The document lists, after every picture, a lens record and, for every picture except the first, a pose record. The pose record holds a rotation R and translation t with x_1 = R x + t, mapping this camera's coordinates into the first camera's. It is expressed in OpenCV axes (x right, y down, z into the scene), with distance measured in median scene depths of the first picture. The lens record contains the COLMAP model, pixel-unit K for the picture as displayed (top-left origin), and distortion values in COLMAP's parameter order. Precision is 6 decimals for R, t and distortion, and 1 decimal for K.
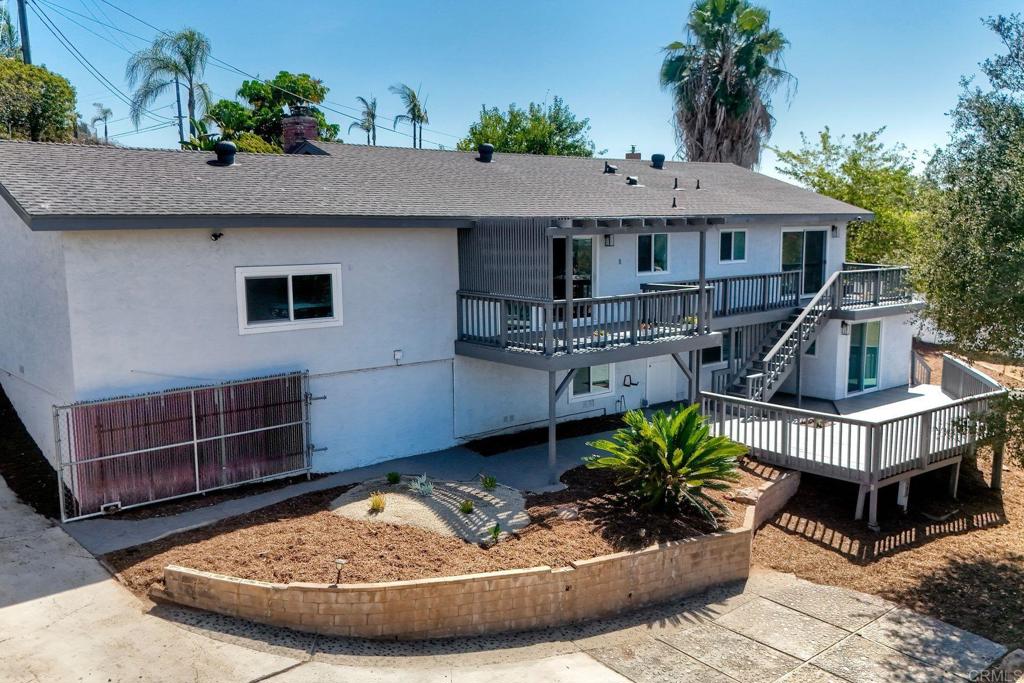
lens RADIAL K [[894.5, 0, 512.0], [0, 894.5, 341.5], [0, 0, 1]] dist [0.065933, -0.085639]
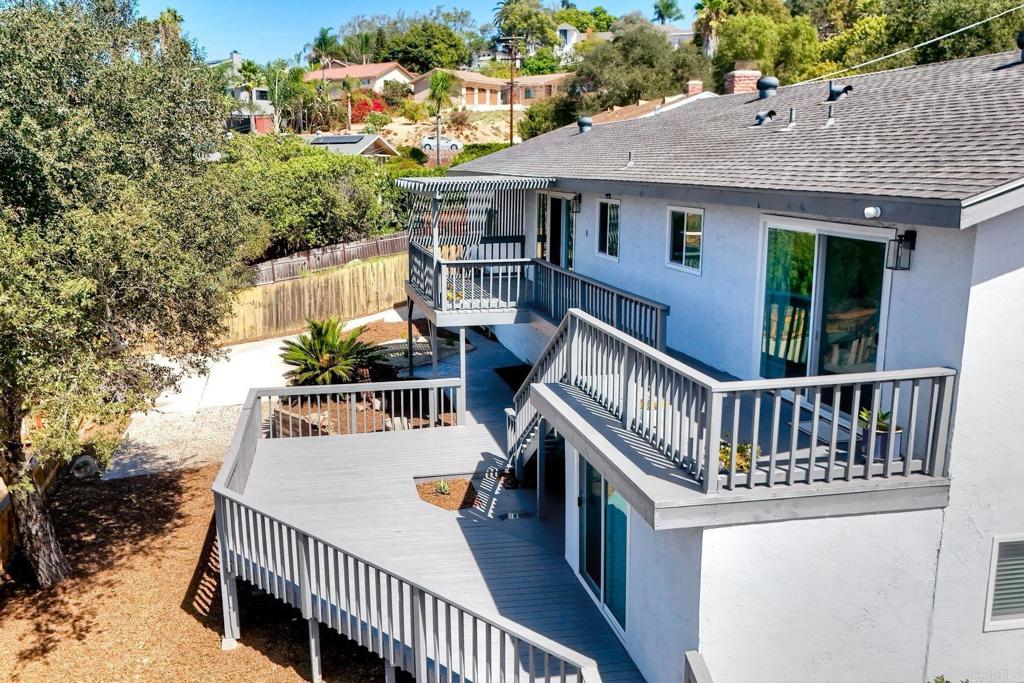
lens RADIAL K [[901.0, 0, 427.4], [0, 901.0, 339.4], [0, 0, 1]] dist [0.067068, -0.091933]
pose [[-0.517040, 0.186848, -0.835319, 1.290265], [-0.093792, 0.957640, 0.272265, -0.297056], [0.850807, 0.219118, -0.477614, 1.856914]]
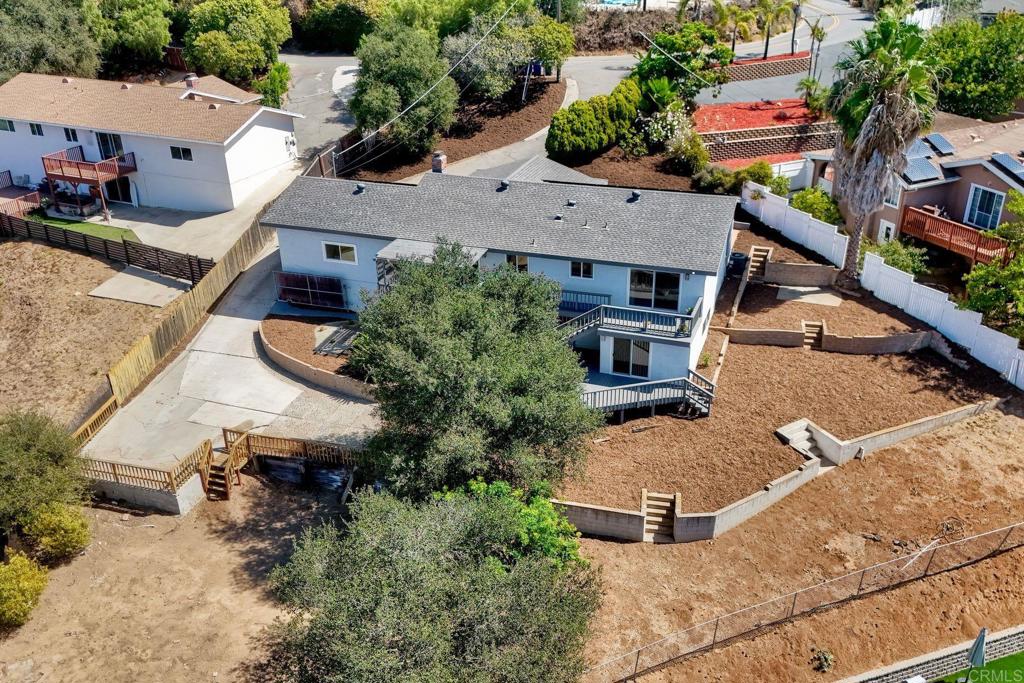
lens RADIAL K [[894.5, 0, 512.0], [0, 894.5, 341.5], [0, 0, 1]] dist [0.065933, -0.085639]
pose [[0.501341, 0.385314, -0.774720, 2.566204], [-0.103641, 0.915667, 0.388346, -1.041245], [0.859020, -0.114400, 0.498995, -0.001947]]
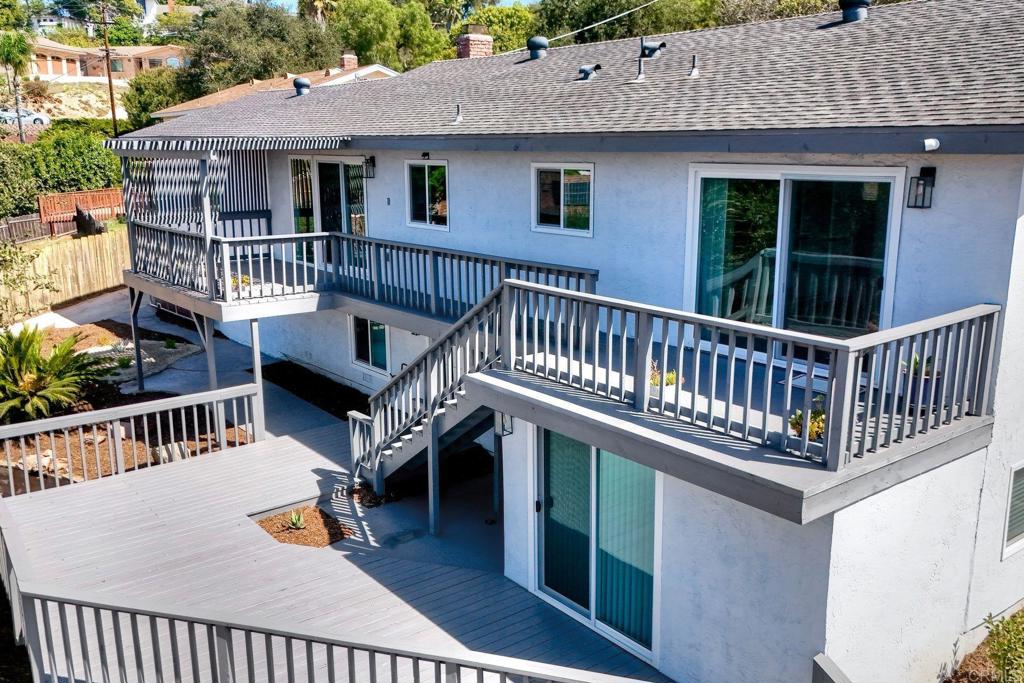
lens RADIAL K [[915.9, 0, 512.0], [0, 915.9, 341.5], [0, 0, 1]] dist [0.066019, -0.084414]
pose [[-0.027813, 0.226066, -0.973715, 1.221170], [-0.130051, 0.964994, 0.227756, -0.229661], [0.991117, 0.132967, 0.002561, 1.596176]]
